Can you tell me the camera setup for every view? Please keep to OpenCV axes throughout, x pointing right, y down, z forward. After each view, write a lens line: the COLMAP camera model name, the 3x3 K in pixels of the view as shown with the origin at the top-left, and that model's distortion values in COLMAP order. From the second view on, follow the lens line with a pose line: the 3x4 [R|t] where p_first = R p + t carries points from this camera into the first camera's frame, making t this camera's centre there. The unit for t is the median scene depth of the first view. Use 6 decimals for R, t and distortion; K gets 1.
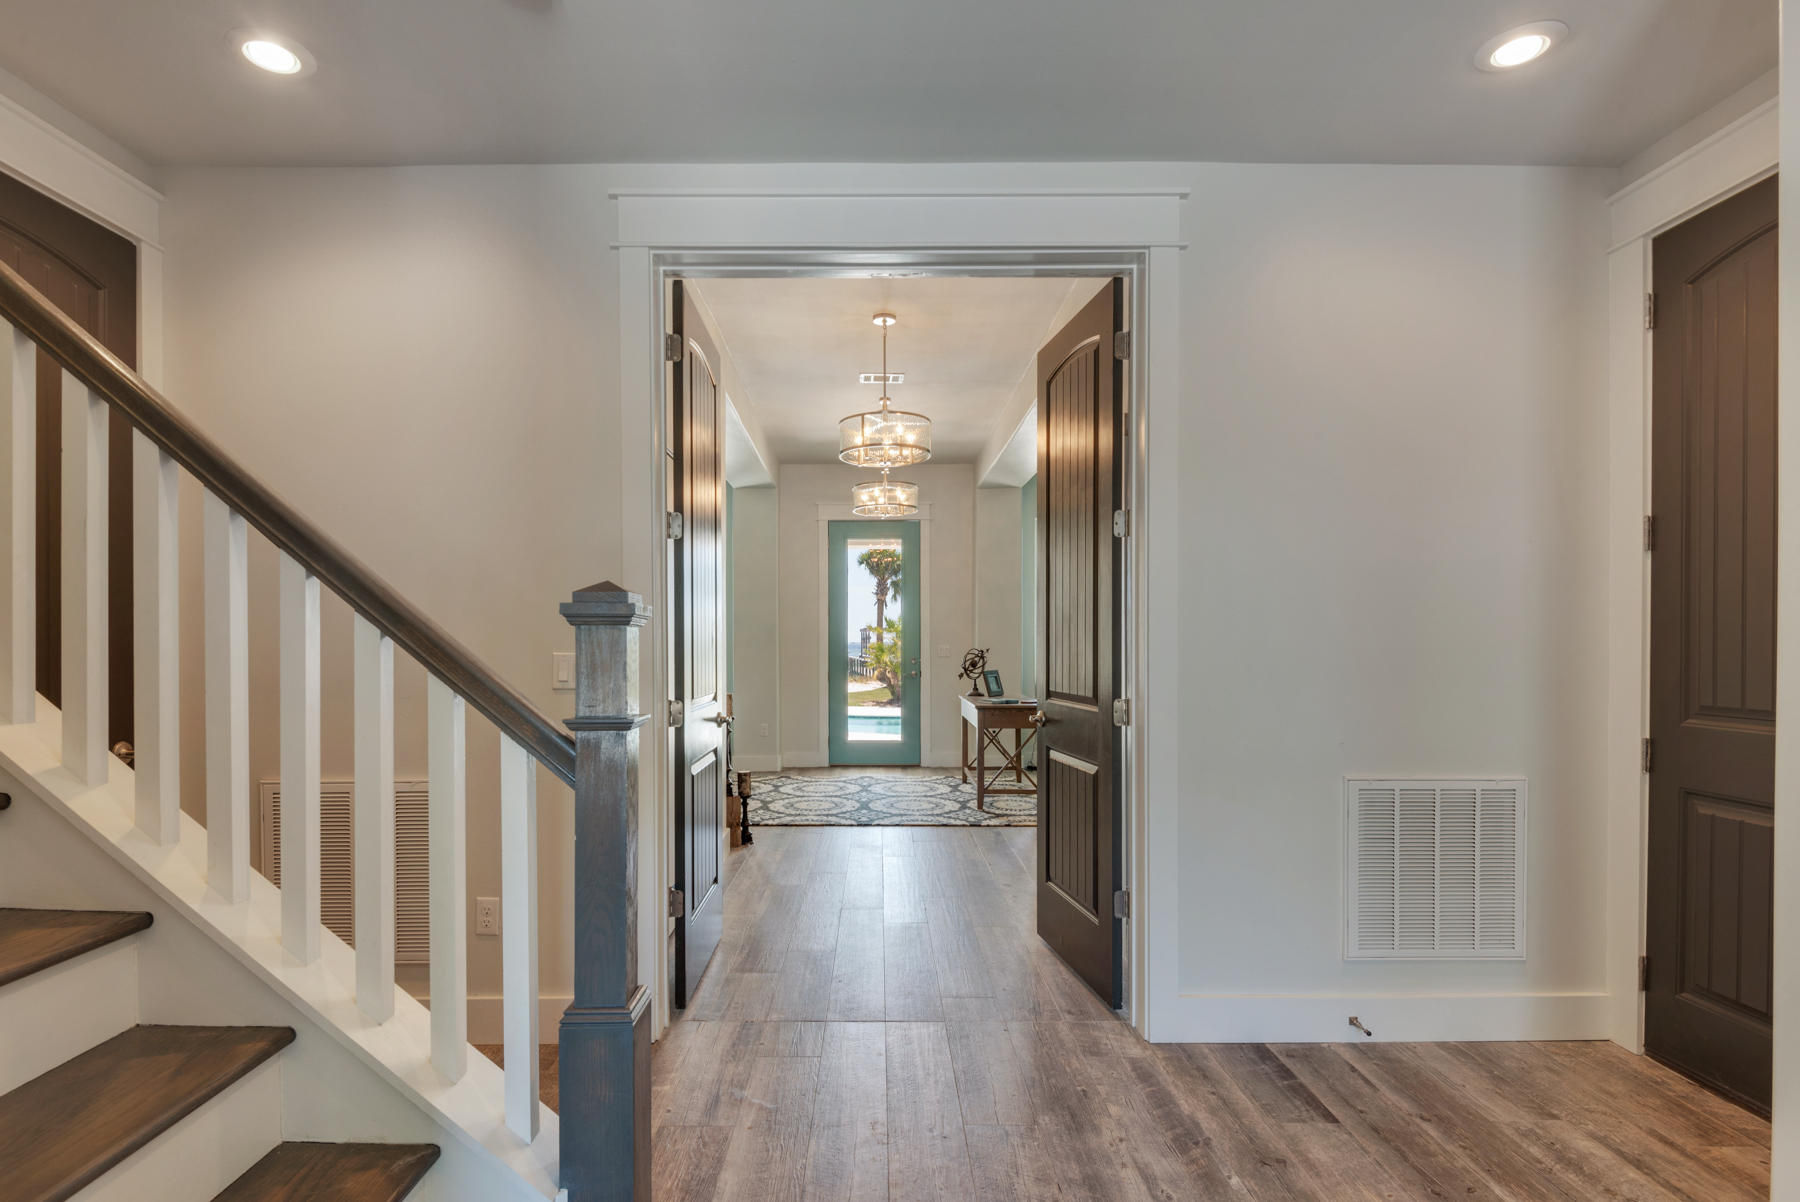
lens RADIAL K [[876.3, 0, 893.5], [0, 876.3, 607.5], [0, 0, 1]] dist [0.037329, -0.033653]
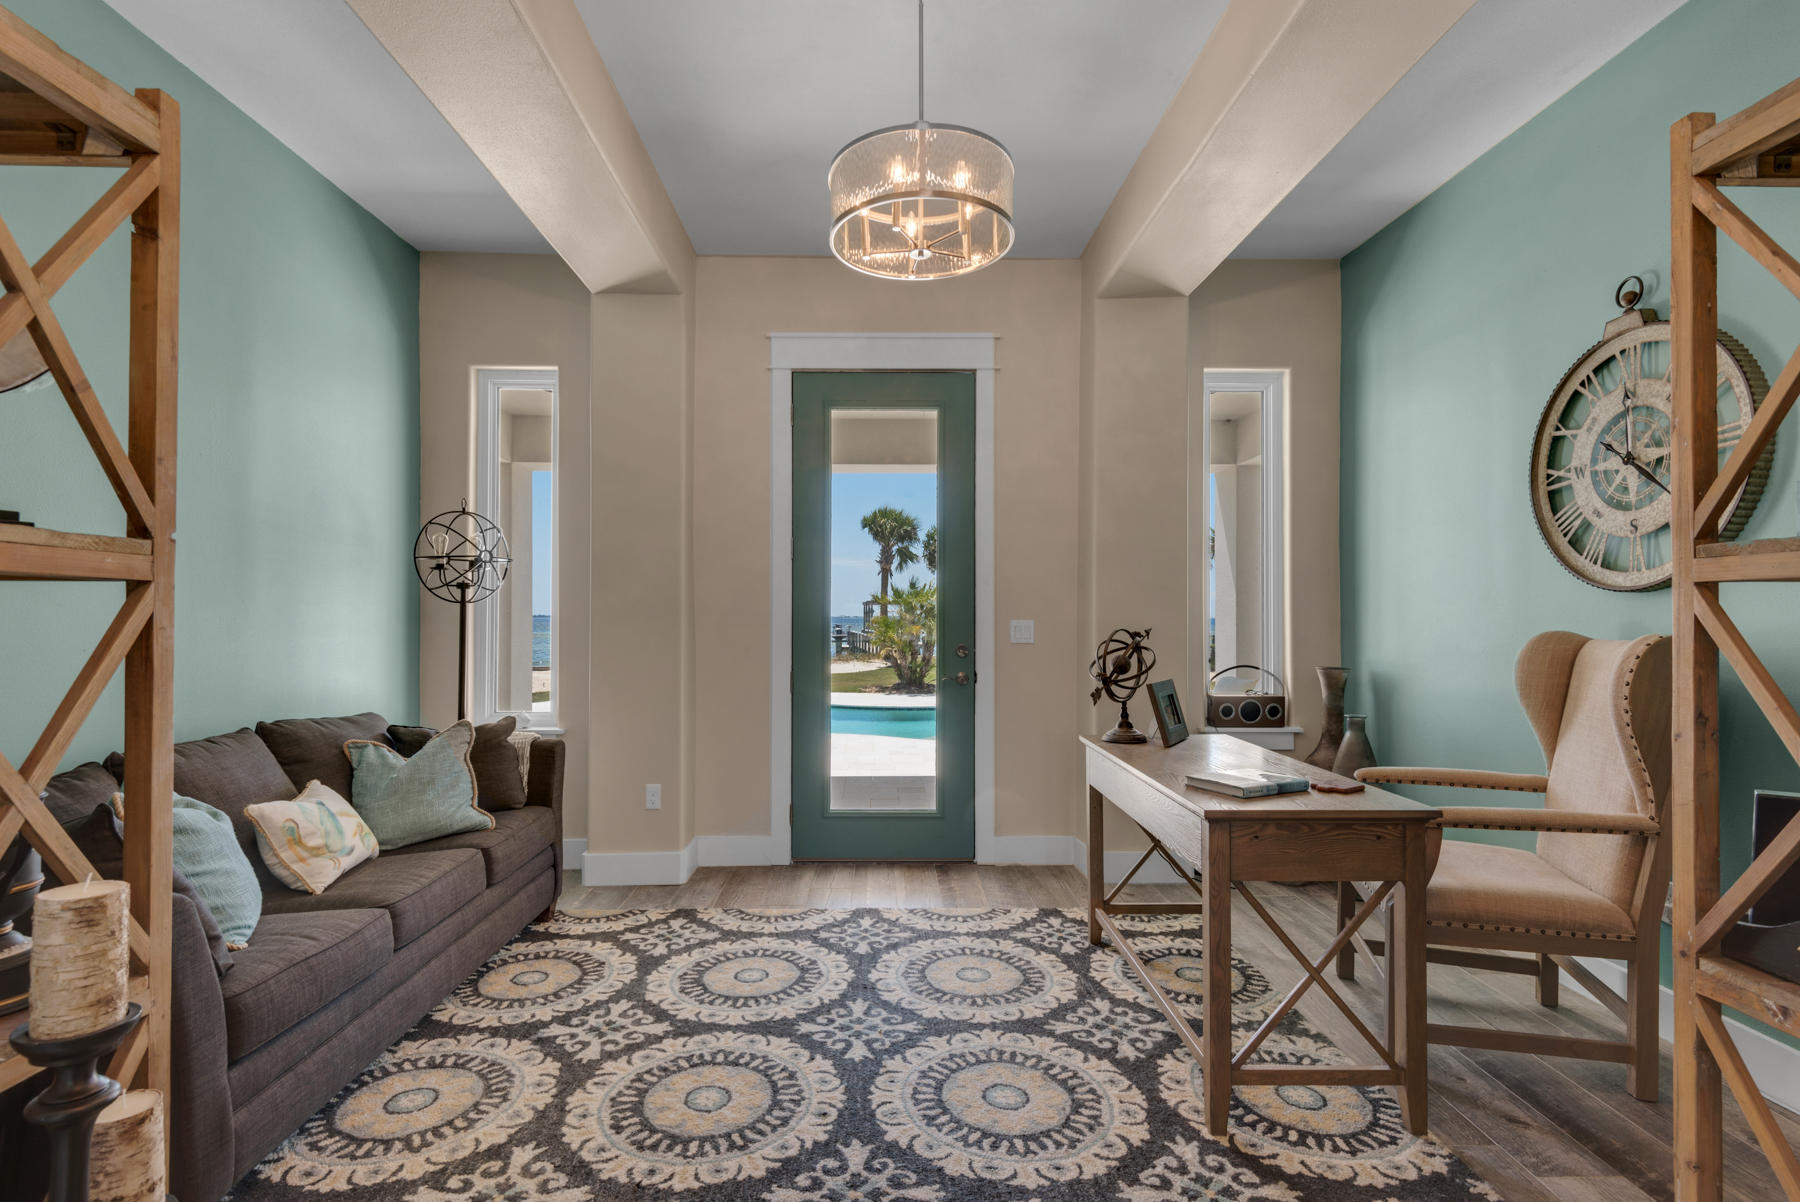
lens RADIAL K [[876.3, 0, 893.5], [0, 876.3, 607.5], [0, 0, 1]] dist [0.037329, -0.033653]
pose [[0.999985, 0.004166, -0.003430, -0.013362], [-0.004062, 0.999549, 0.029740, 0.019939], [0.003553, -0.029725, 0.999552, 0.469213]]
